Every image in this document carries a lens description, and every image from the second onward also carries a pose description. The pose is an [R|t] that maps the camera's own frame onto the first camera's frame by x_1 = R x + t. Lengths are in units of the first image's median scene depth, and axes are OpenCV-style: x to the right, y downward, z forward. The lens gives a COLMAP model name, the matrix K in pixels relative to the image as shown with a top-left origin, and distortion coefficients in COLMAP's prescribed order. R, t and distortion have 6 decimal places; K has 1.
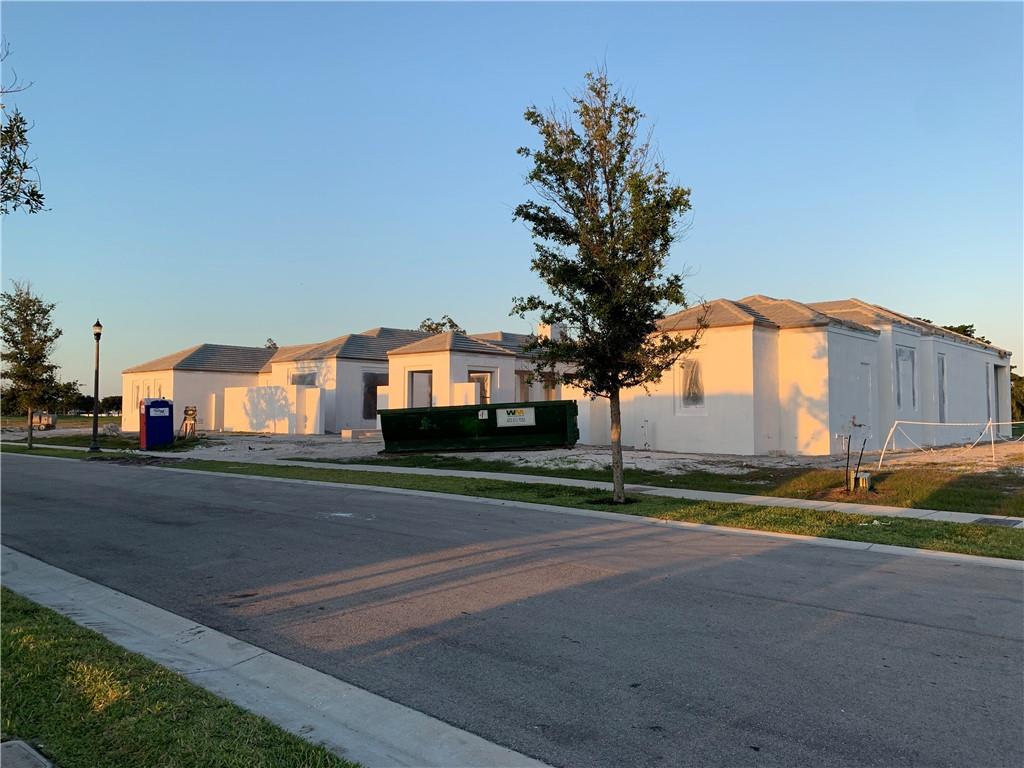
lens RADIAL K [[773.0, 0, 511.8], [0, 773.0, 386.1], [0, 0, 1]] dist [0.003495, -0.000649]
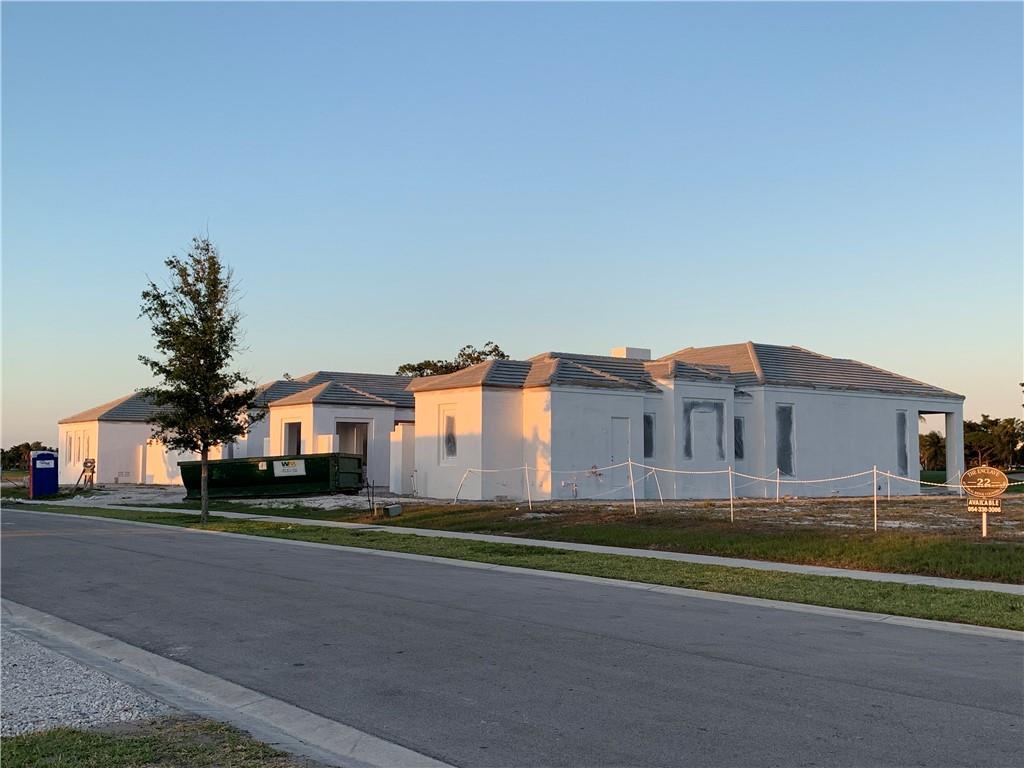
lens RADIAL K [[1106.3, 0, 512.9], [0, 1106.3, 382.8], [0, 0, 1]] dist [0.072912, -0.001389]
pose [[0.983163, -0.014660, -0.182142, 0.454181], [0.008173, 0.999307, -0.036317, -0.017366], [0.182548, 0.034216, 0.982601, -0.413679]]
